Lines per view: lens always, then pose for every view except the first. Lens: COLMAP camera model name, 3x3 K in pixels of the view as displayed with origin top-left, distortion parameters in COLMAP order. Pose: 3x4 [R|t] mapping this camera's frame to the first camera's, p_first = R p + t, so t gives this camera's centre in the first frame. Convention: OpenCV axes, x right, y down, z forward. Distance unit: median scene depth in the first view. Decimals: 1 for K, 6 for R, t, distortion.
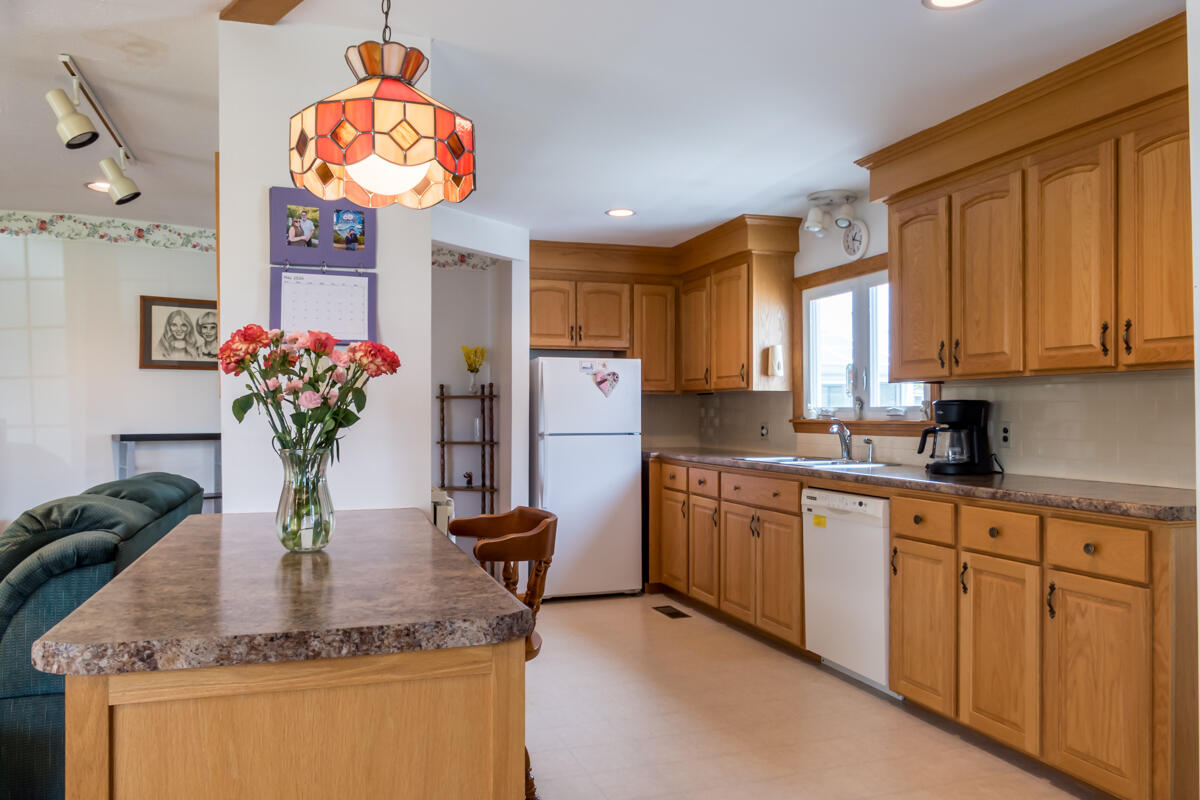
lens RADIAL K [[877.2, 0, 582.7], [0, 877.2, 414.9], [0, 0, 1]] dist [-0.011930, 0.003309]
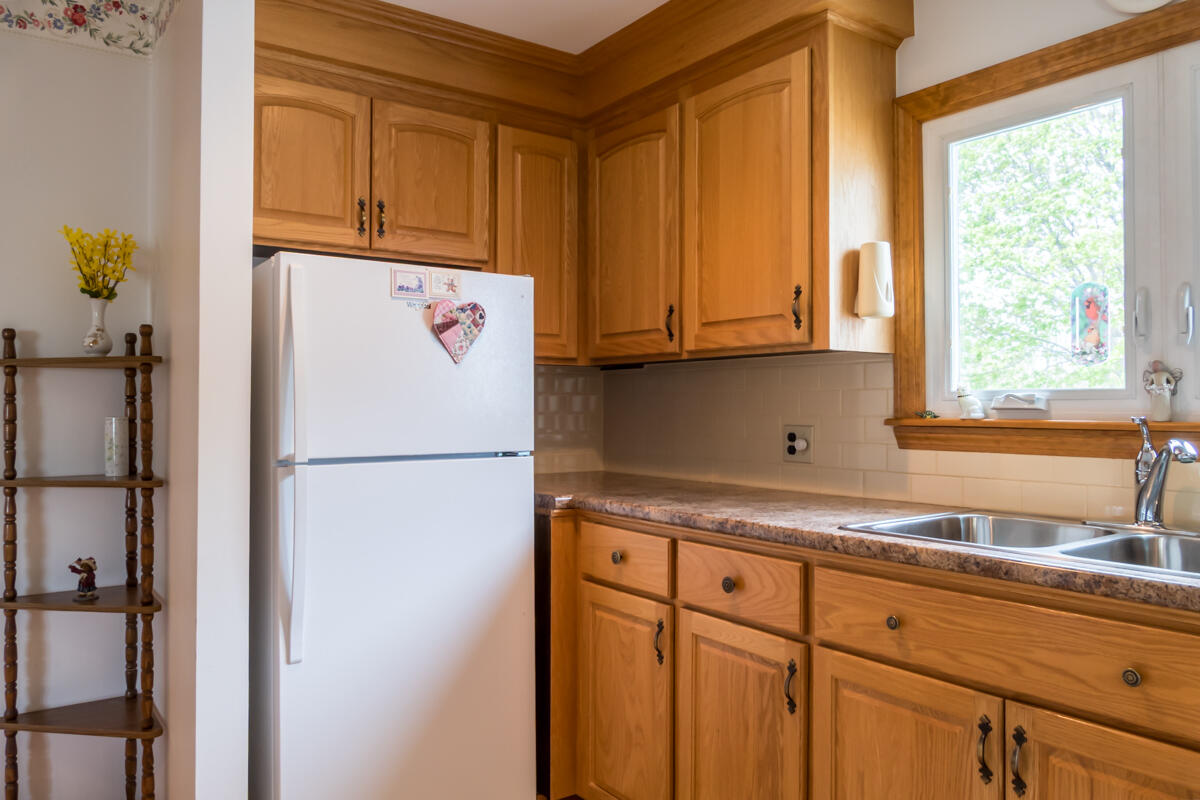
lens RADIAL K [[877.2, 0, 589.9], [0, 877.2, 394.5], [0, 0, 1]] dist [-0.011930, 0.003309]
pose [[0.955232, 0.004328, 0.295826, -0.049724], [0.000182, 0.999884, -0.015216, -0.000573], [-0.295858, 0.014589, 0.955121, 0.883043]]
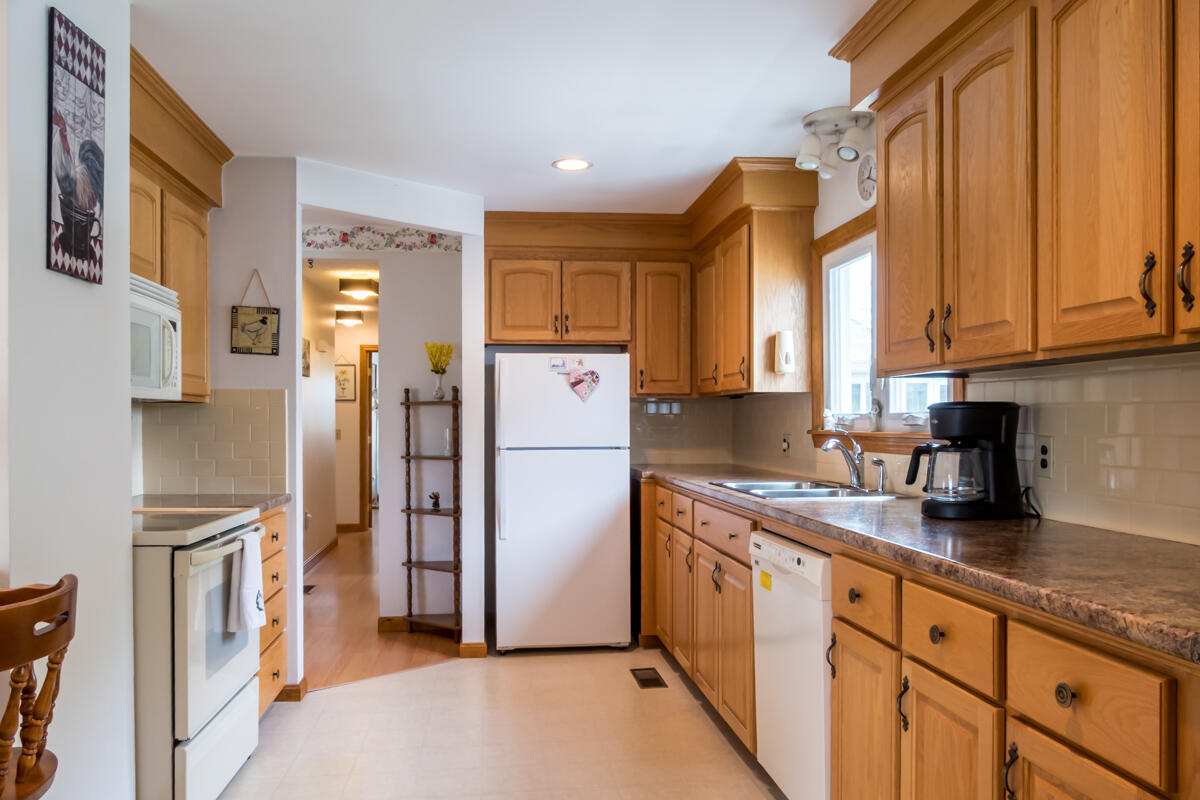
lens RADIAL K [[877.2, 0, 595.2], [0, 877.2, 432.1], [0, 0, 1]] dist [-0.011930, 0.003309]
pose [[0.981041, -0.000087, -0.193798, 0.286154], [0.002333, 0.999933, 0.011362, -0.002832], [0.193784, -0.011599, 0.980976, 0.317885]]
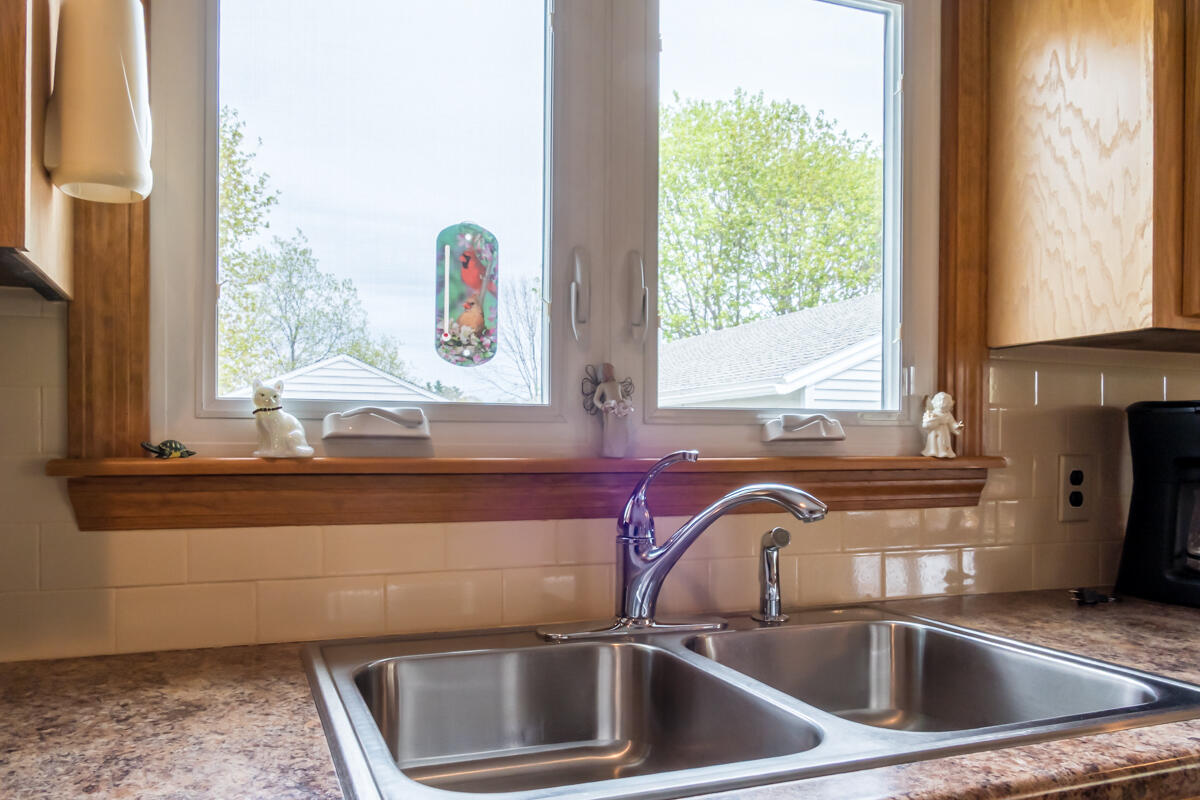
lens RADIAL K [[877.2, 0, 531.2], [0, 877.2, 451.0], [0, 0, 1]] dist [-0.011930, 0.003309]
pose [[-0.026554, -0.008211, 0.999614, 0.079438], [-0.003347, 0.999961, 0.008125, 0.002206], [-0.999642, -0.003130, -0.026580, 1.280989]]
